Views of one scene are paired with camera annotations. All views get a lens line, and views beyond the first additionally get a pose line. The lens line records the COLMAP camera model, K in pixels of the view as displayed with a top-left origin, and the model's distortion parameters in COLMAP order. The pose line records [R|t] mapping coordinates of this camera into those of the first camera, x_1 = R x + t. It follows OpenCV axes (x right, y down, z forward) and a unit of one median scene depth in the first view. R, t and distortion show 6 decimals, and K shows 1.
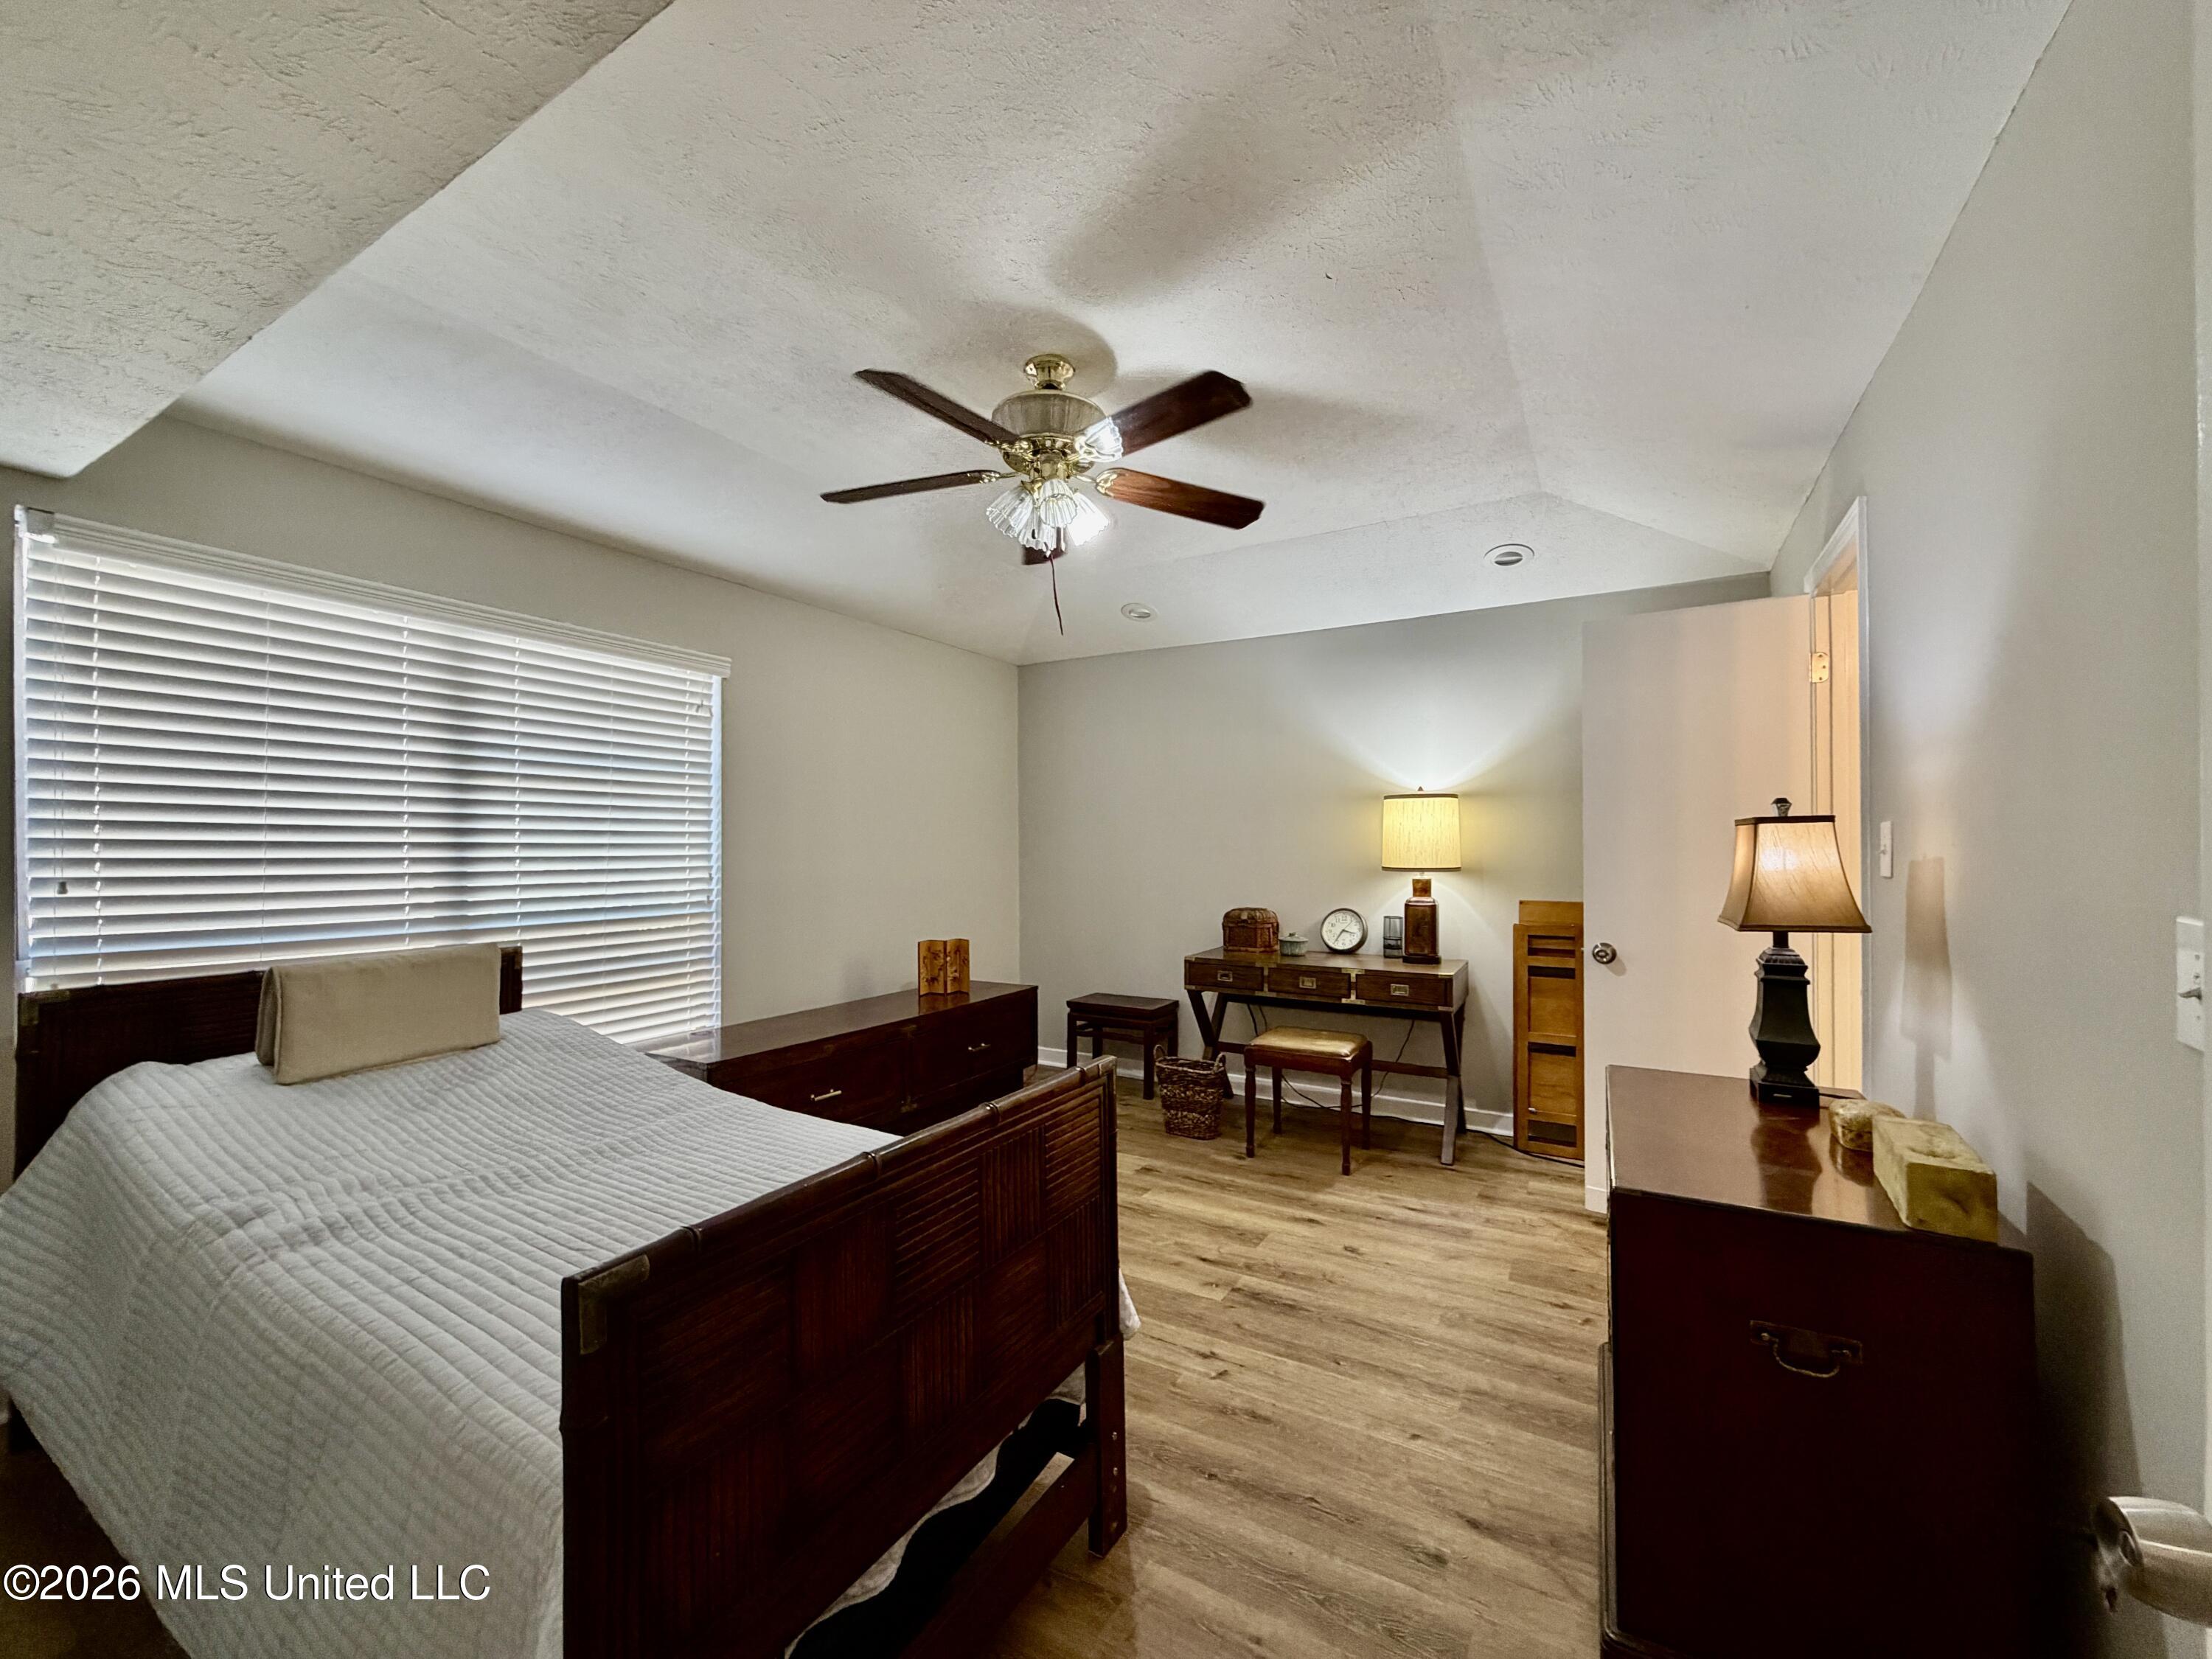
lens RADIAL K [[881.7, 0, 1102.7], [0, 881.7, 832.0], [0, 0, 1]] dist [-0.001013, 0.000097]
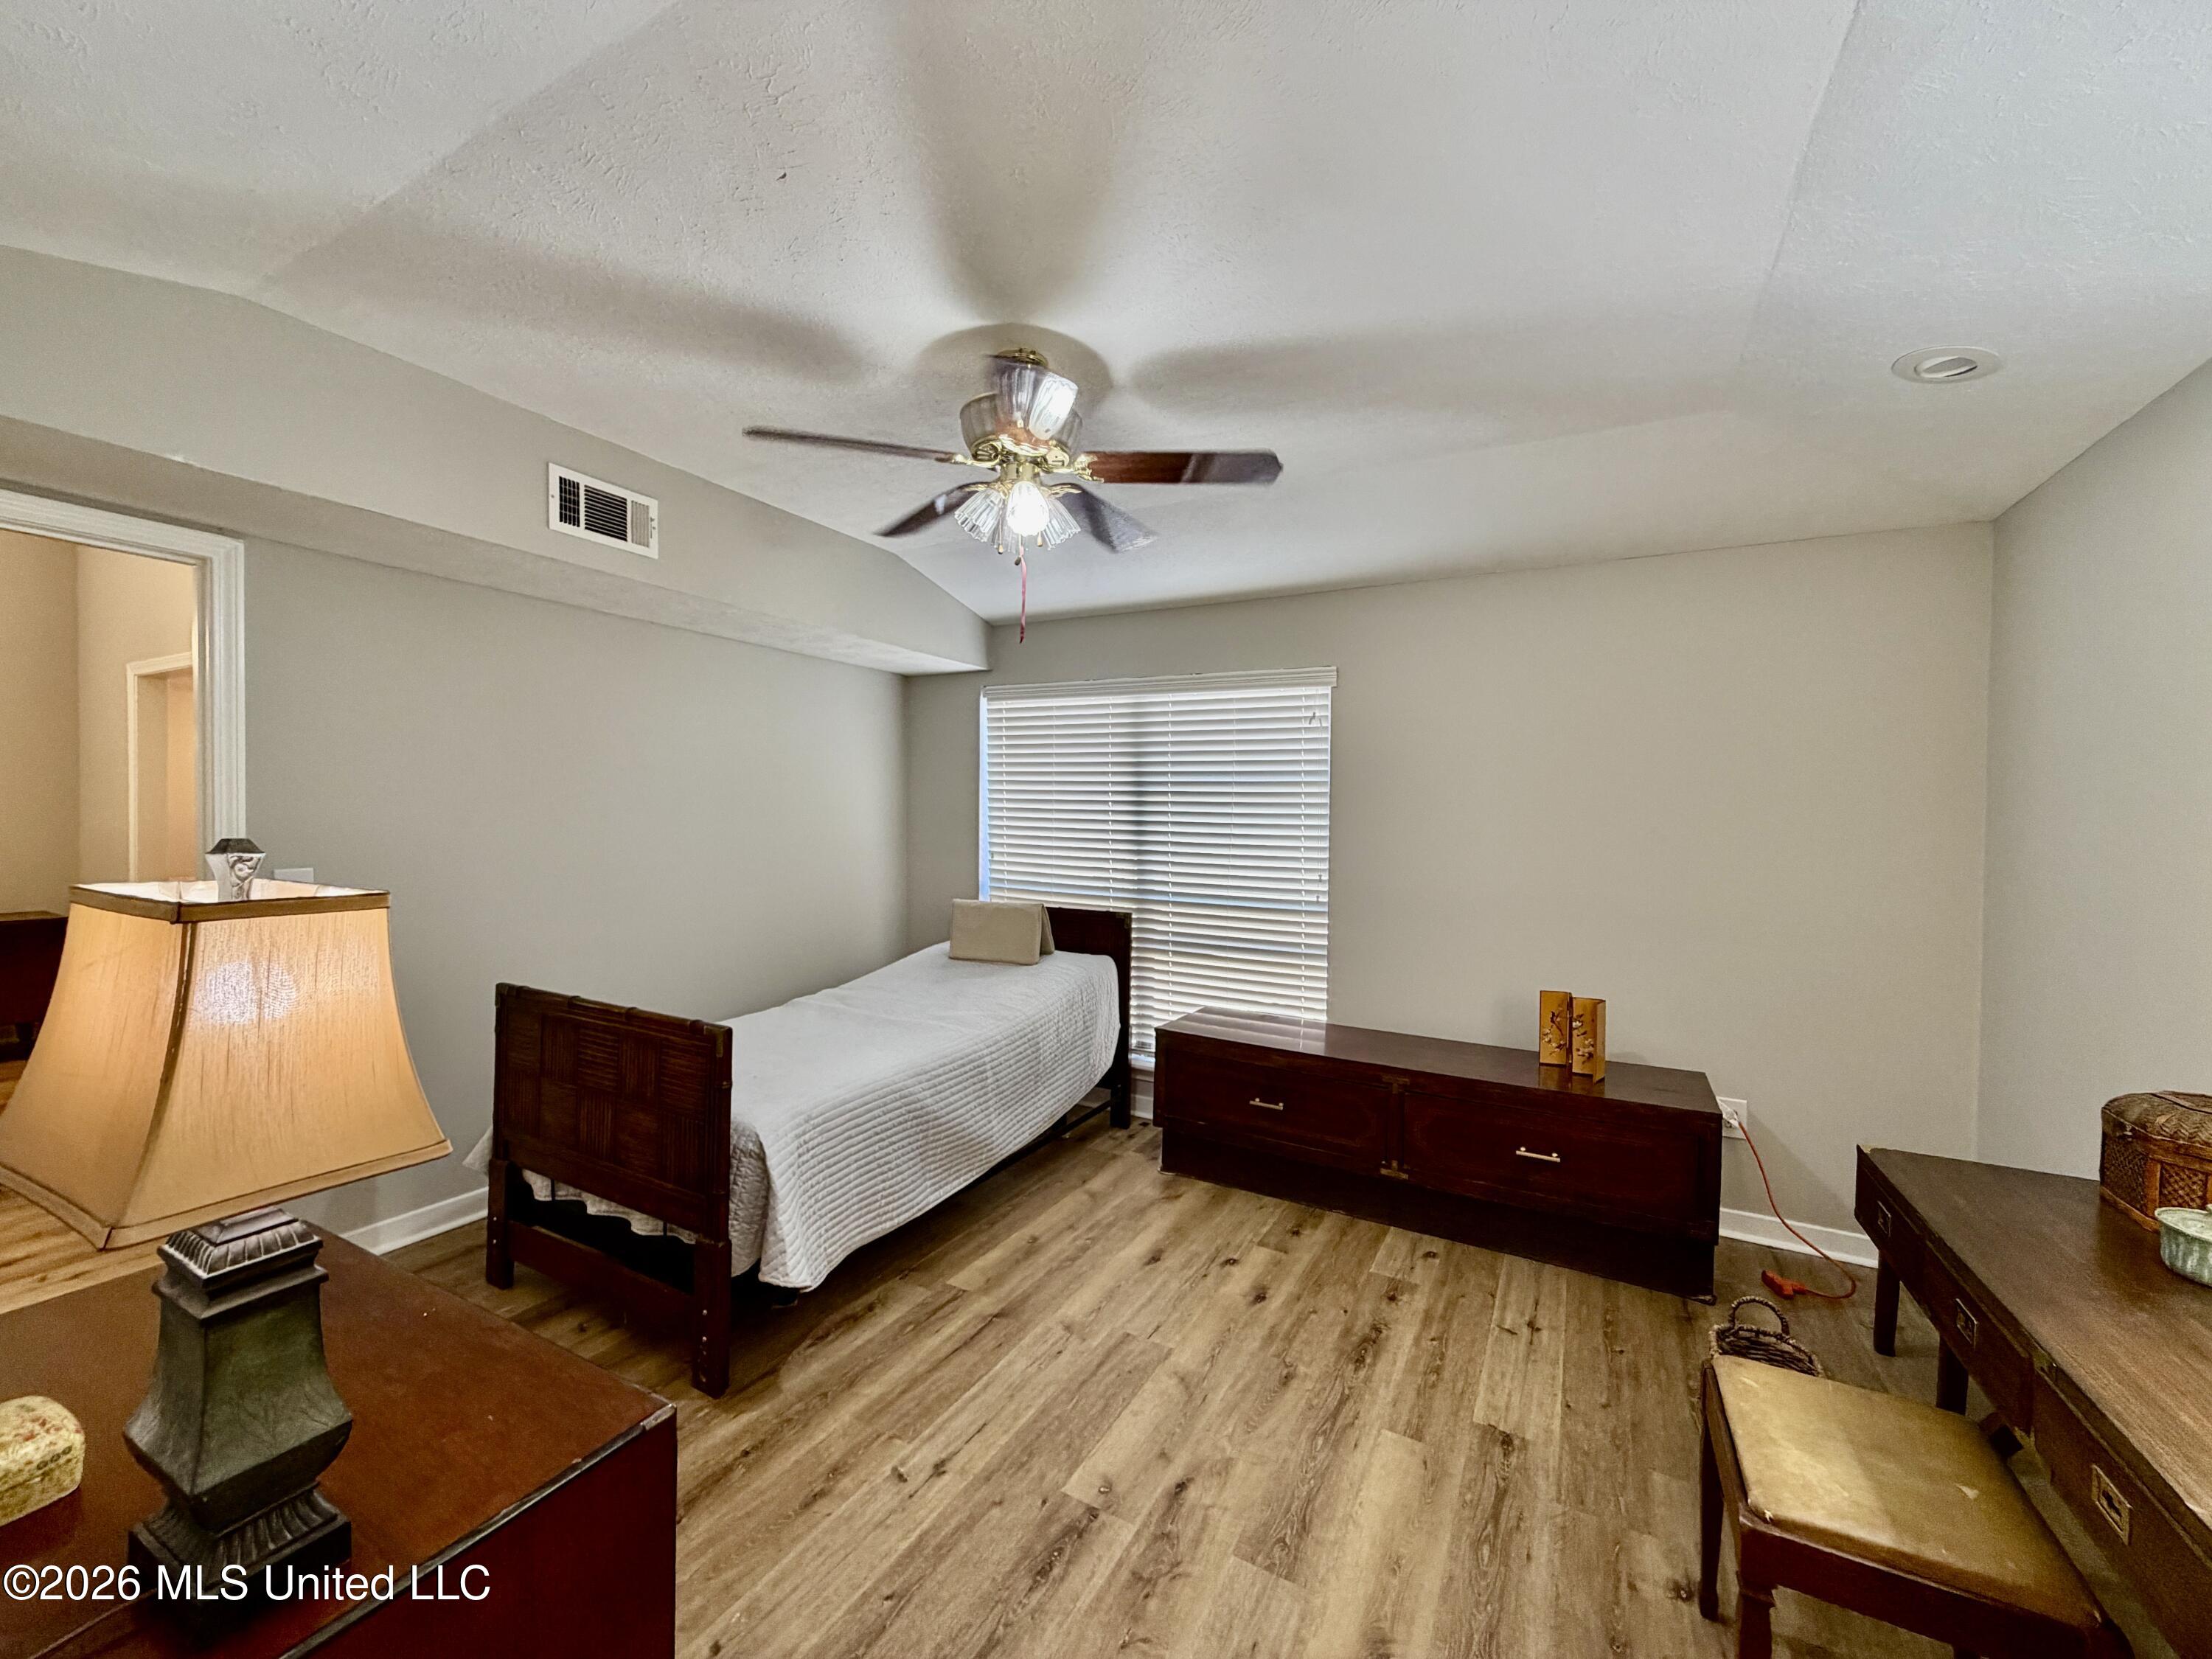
lens RADIAL K [[881.7, 0, 1102.7], [0, 881.7, 832.0], [0, 0, 1]] dist [-0.001013, 0.000097]
pose [[0.029908, 0.022454, -0.999300, 0.759726], [-0.004654, 0.999740, 0.022325, -0.034093], [0.999542, 0.003983, 0.030005, 0.889998]]
